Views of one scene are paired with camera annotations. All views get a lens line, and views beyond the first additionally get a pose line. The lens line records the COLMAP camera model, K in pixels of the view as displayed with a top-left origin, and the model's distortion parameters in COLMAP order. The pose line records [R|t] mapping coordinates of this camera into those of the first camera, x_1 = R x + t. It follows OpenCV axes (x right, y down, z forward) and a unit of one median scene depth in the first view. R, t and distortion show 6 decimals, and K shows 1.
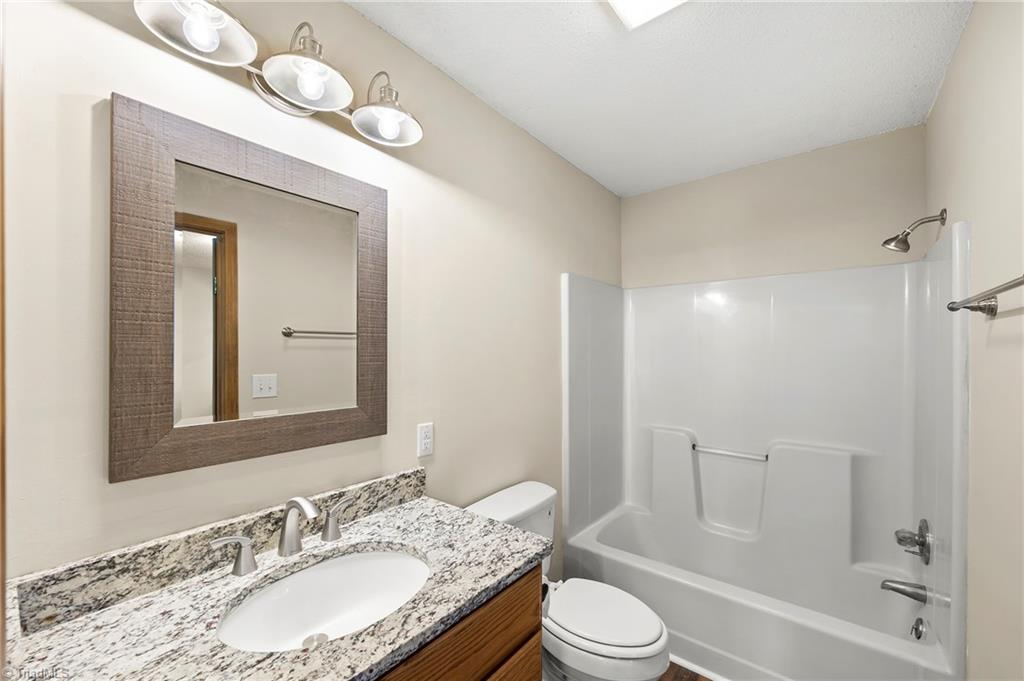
lens RADIAL K [[405.6, 0, 514.1], [0, 405.6, 342.0], [0, 0, 1]] dist [0.001269, 0.000562]
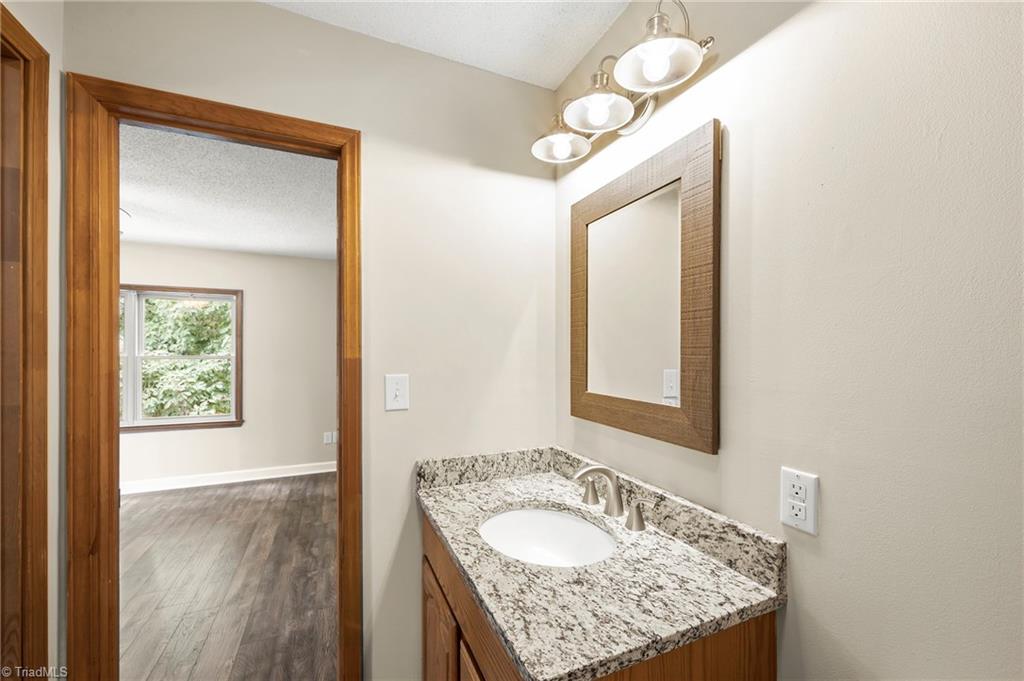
lens RADIAL K [[405.6, 0, 514.1], [0, 405.6, 342.0], [0, 0, 1]] dist [0.001269, 0.000562]
pose [[-0.452573, -0.023457, -0.891419, 0.590586], [0.015575, 0.999294, -0.034203, 0.052259], [0.891591, -0.029363, -0.451888, 1.197191]]
